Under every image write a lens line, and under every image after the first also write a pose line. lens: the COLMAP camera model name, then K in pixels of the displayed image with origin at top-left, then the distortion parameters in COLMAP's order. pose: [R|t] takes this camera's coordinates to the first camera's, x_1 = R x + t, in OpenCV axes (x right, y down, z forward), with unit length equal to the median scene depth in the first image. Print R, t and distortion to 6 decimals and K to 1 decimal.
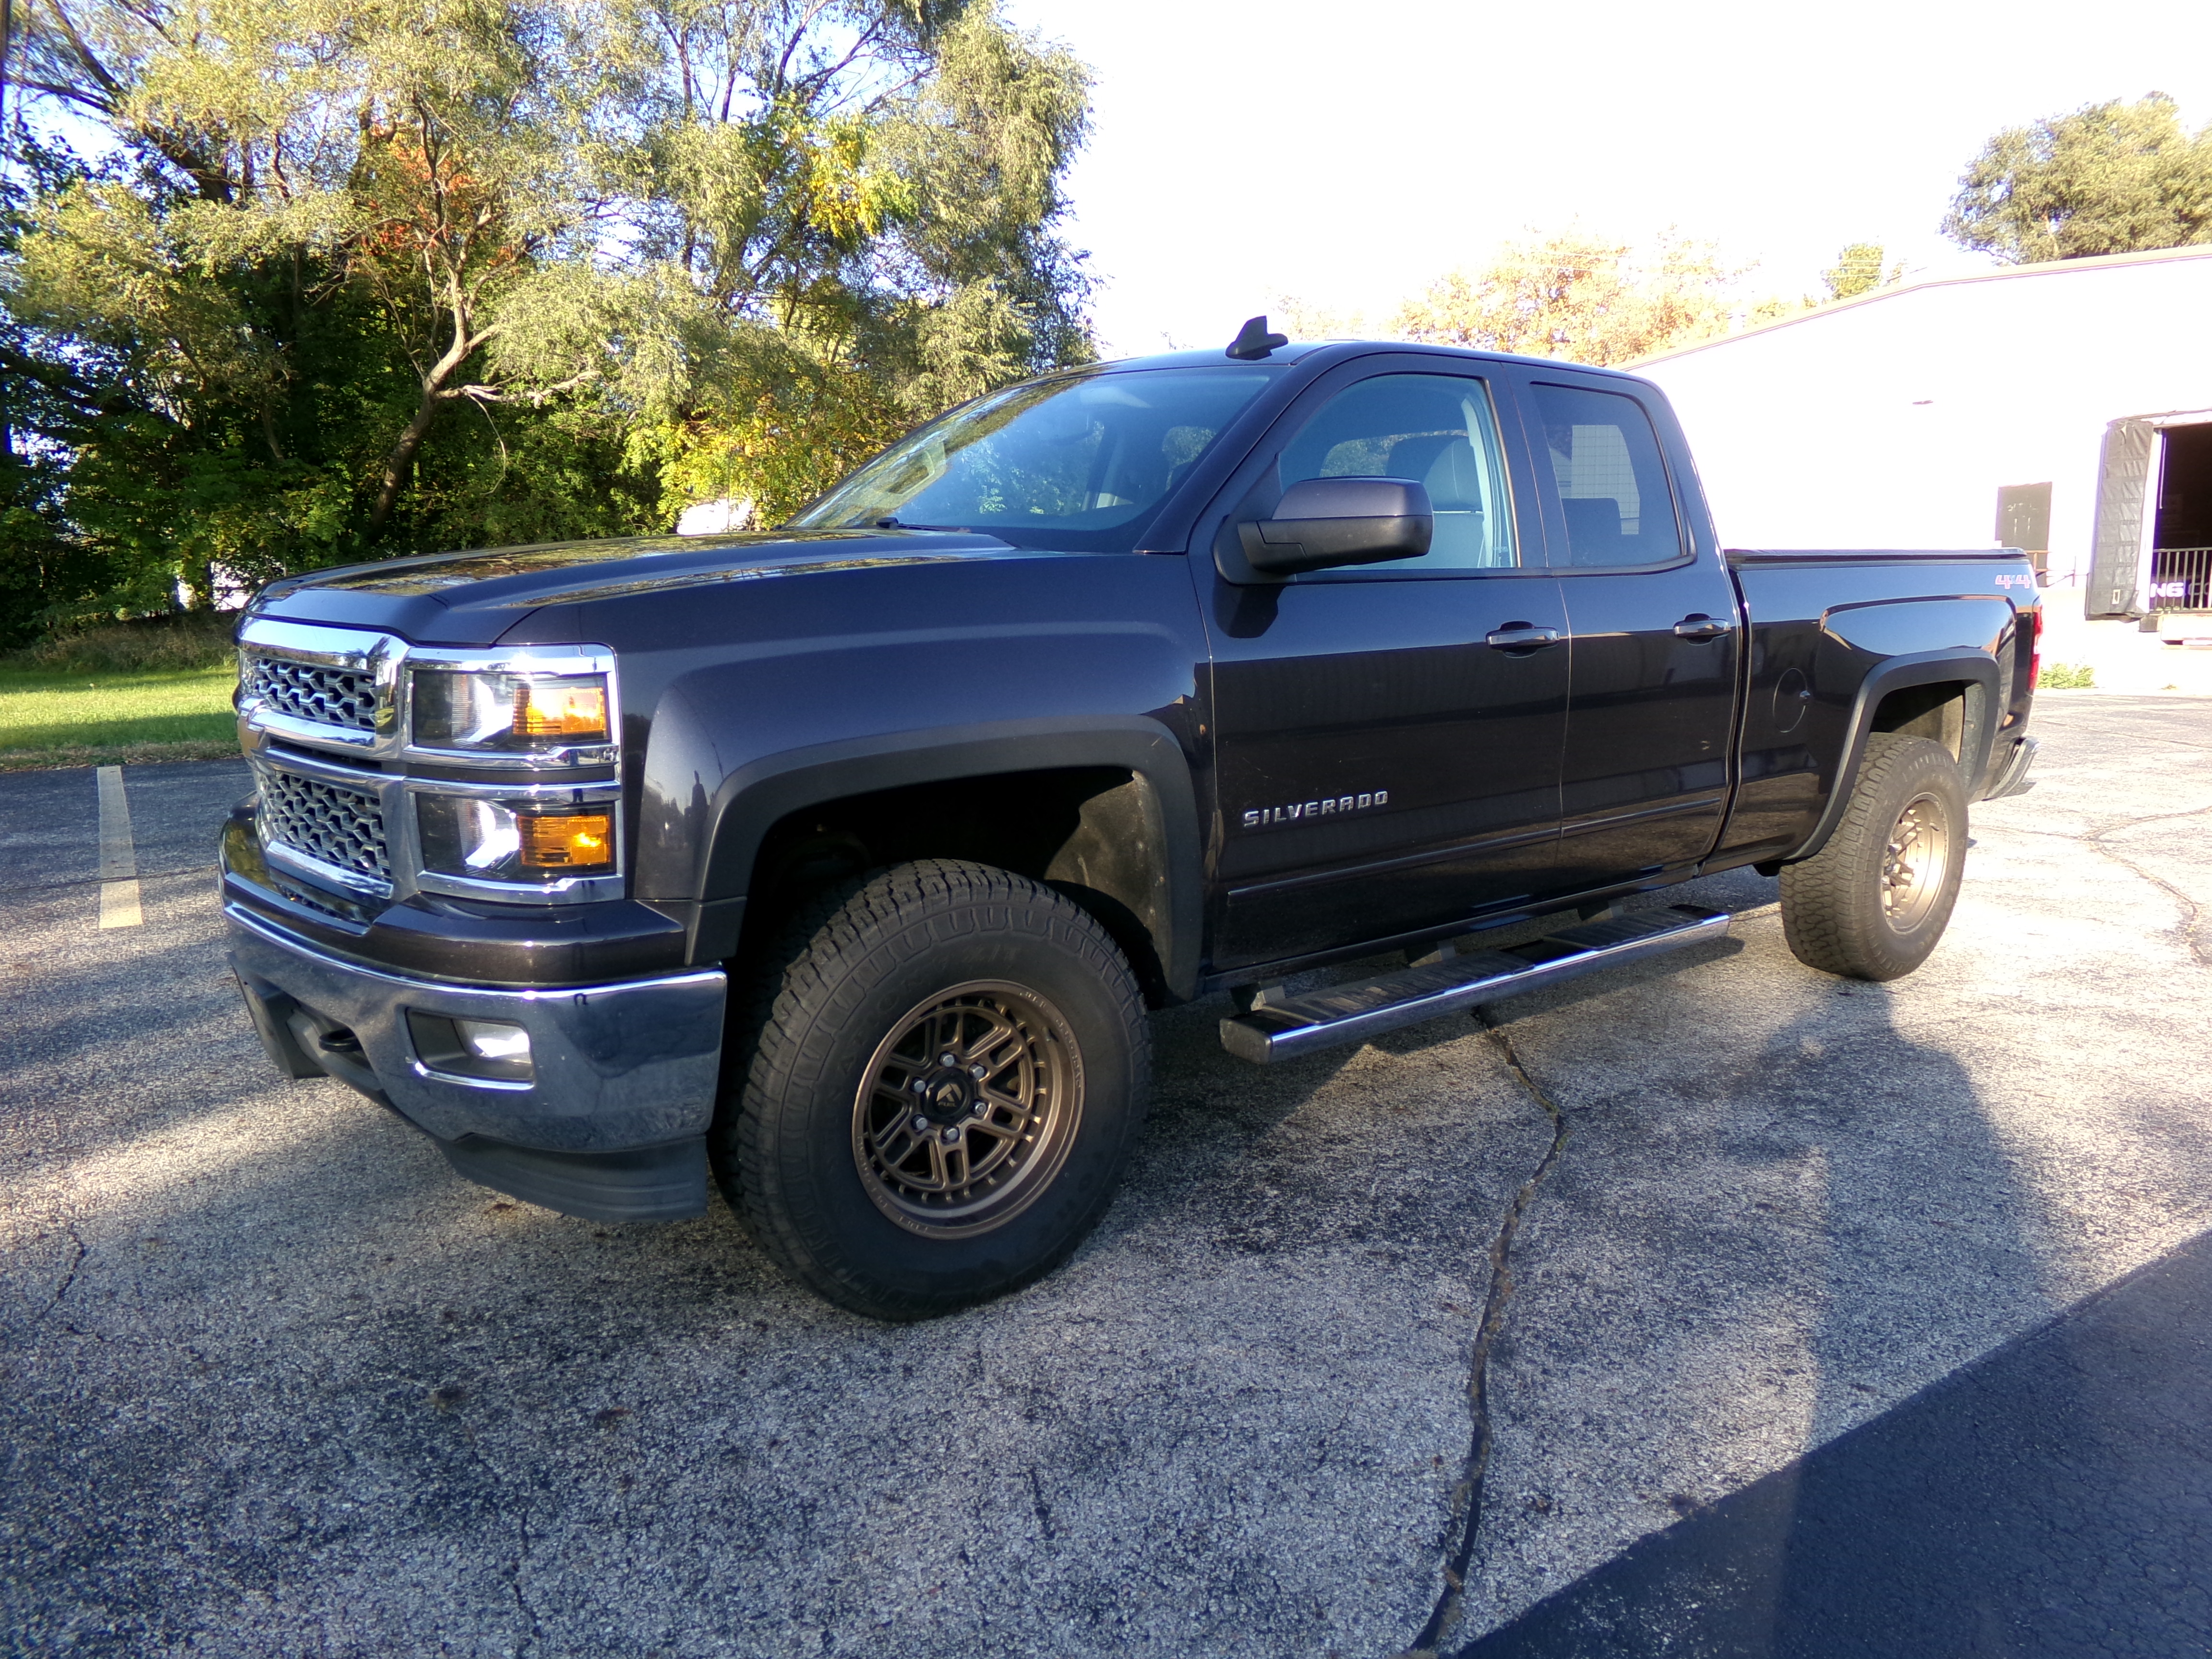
lens RADIAL K [[1513.3, 0, 1136.0], [0, 1513.3, 795.3], [0, 0, 1]] dist [0.006450, 0.000774]
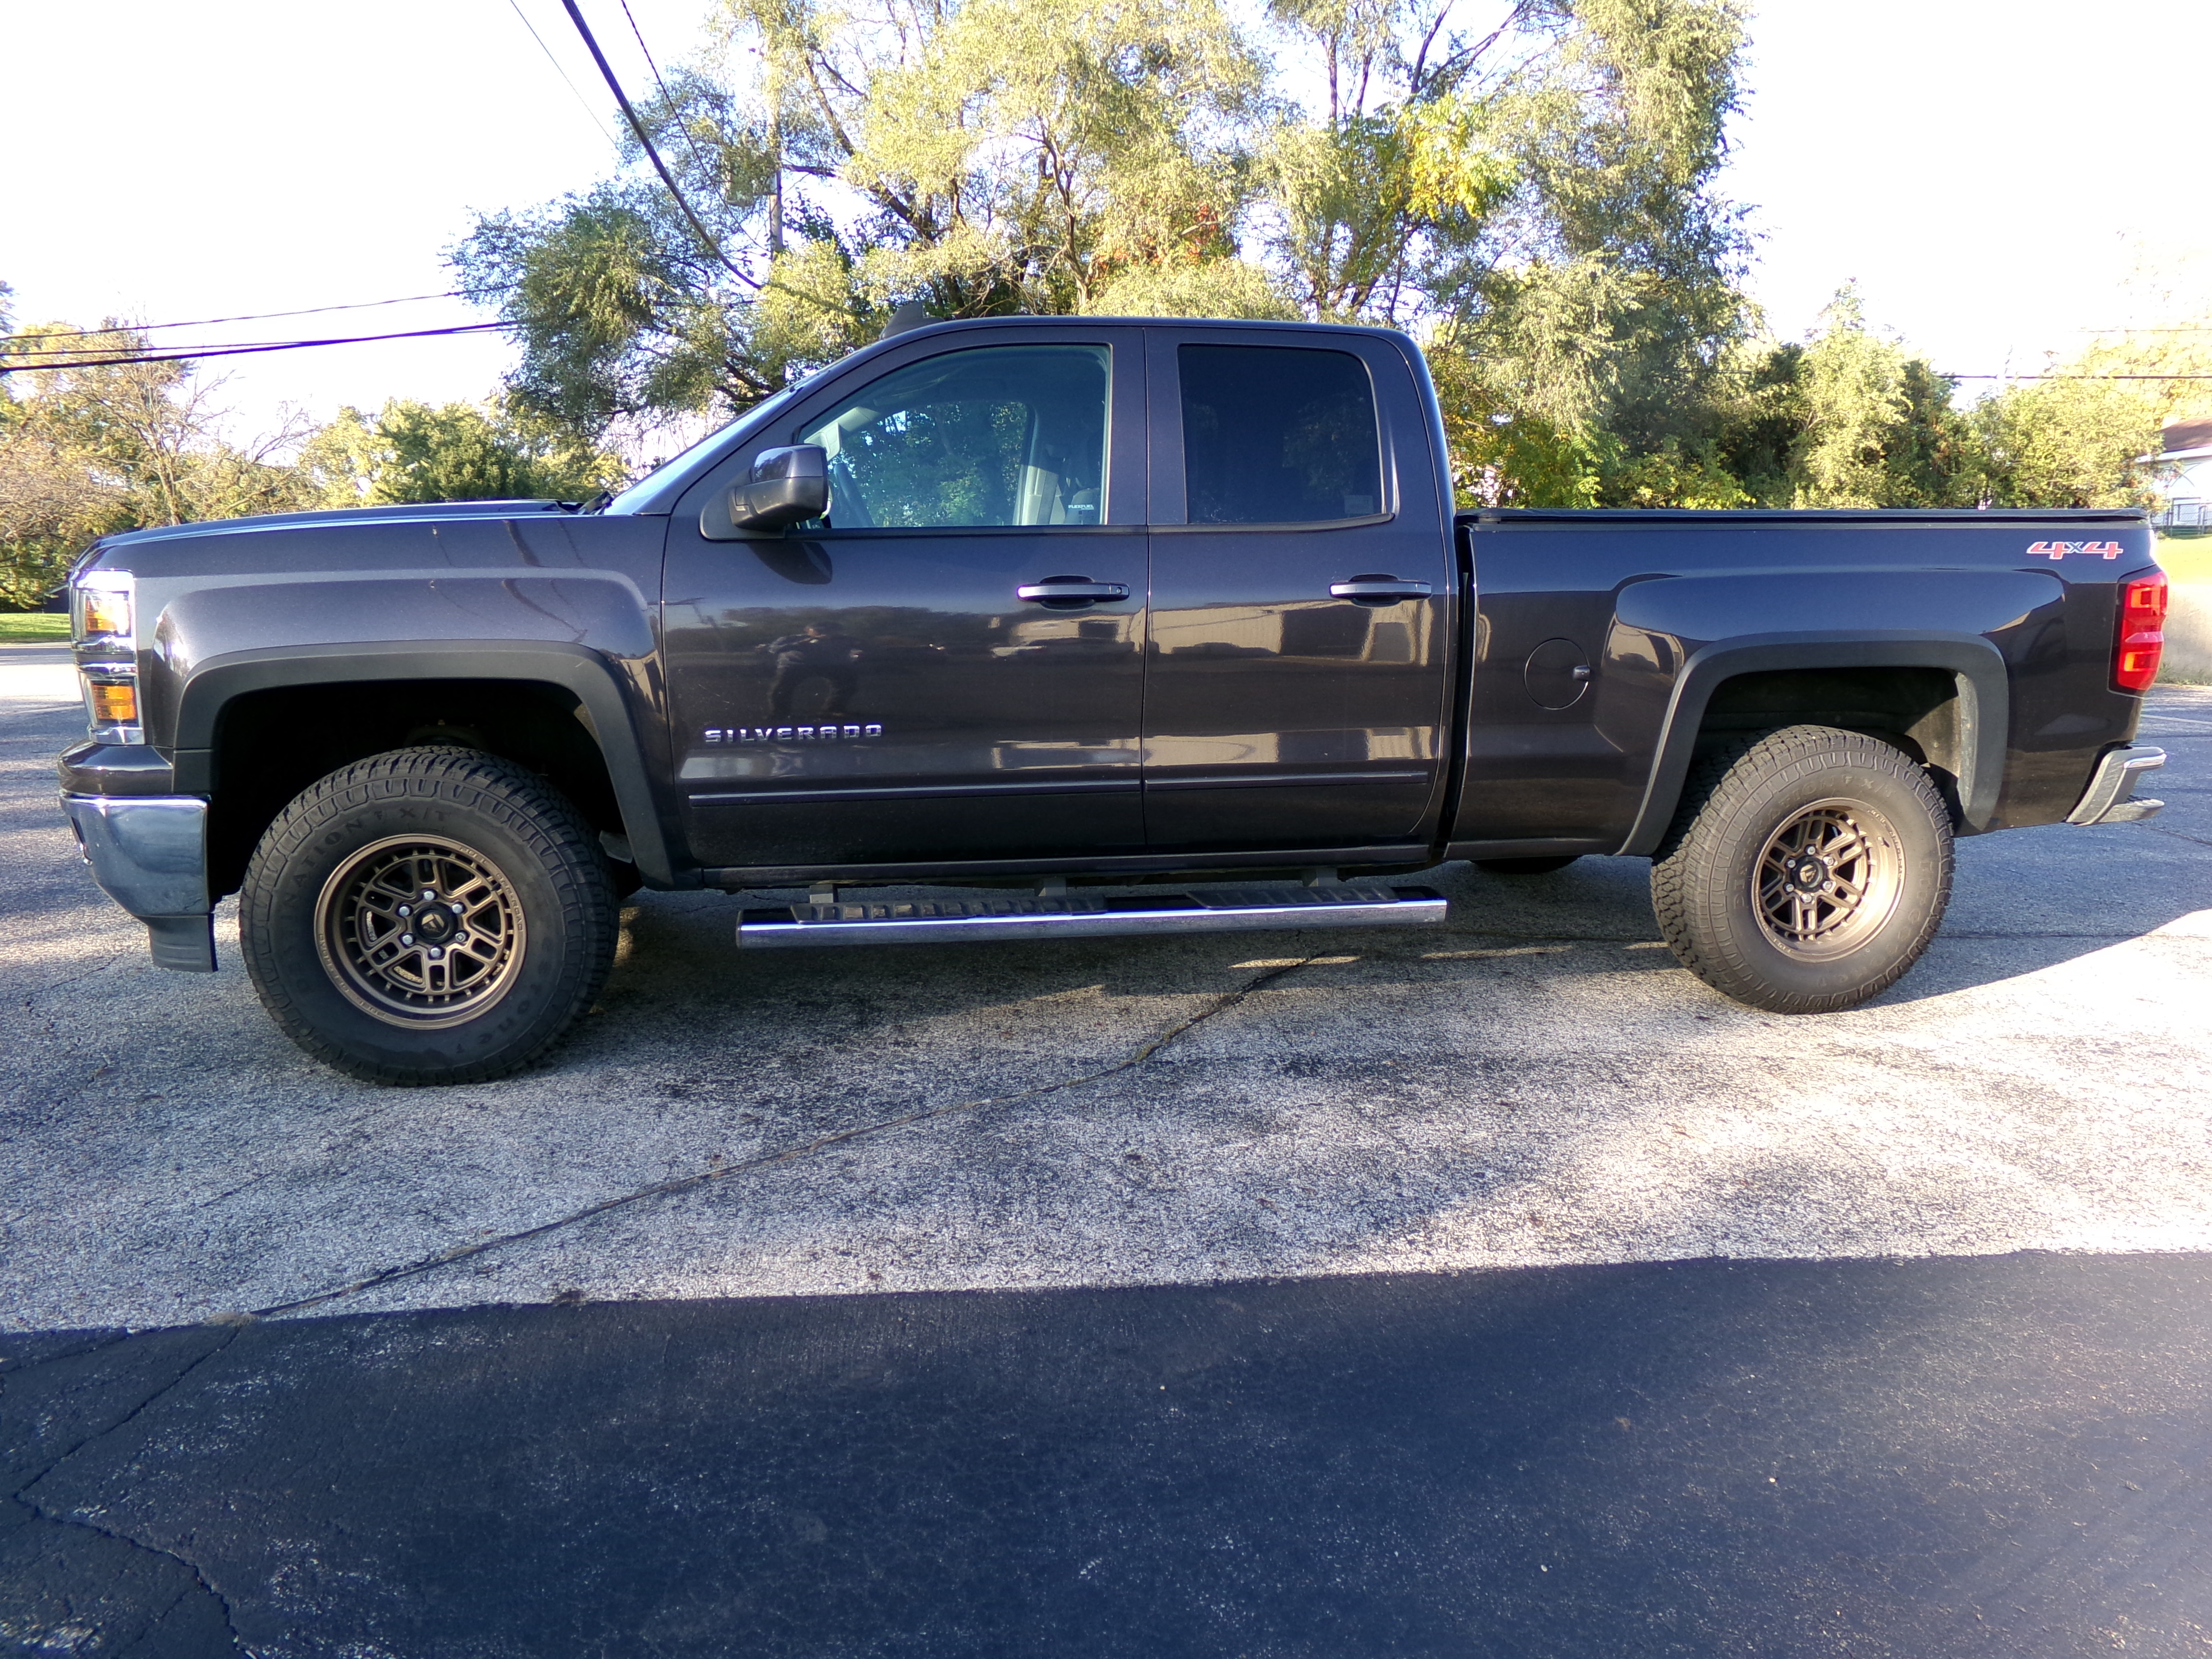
lens RADIAL K [[1502.4, 0, 1106.0], [0, 1502.4, 829.5], [0, 0, 1]] dist [-0.080917, 0.134463]
pose [[0.876917, 0.088410, -0.472441, 0.832807], [-0.071952, 0.996008, 0.052834, 0.004803], [0.475226, -0.012338, 0.879777, 0.114369]]
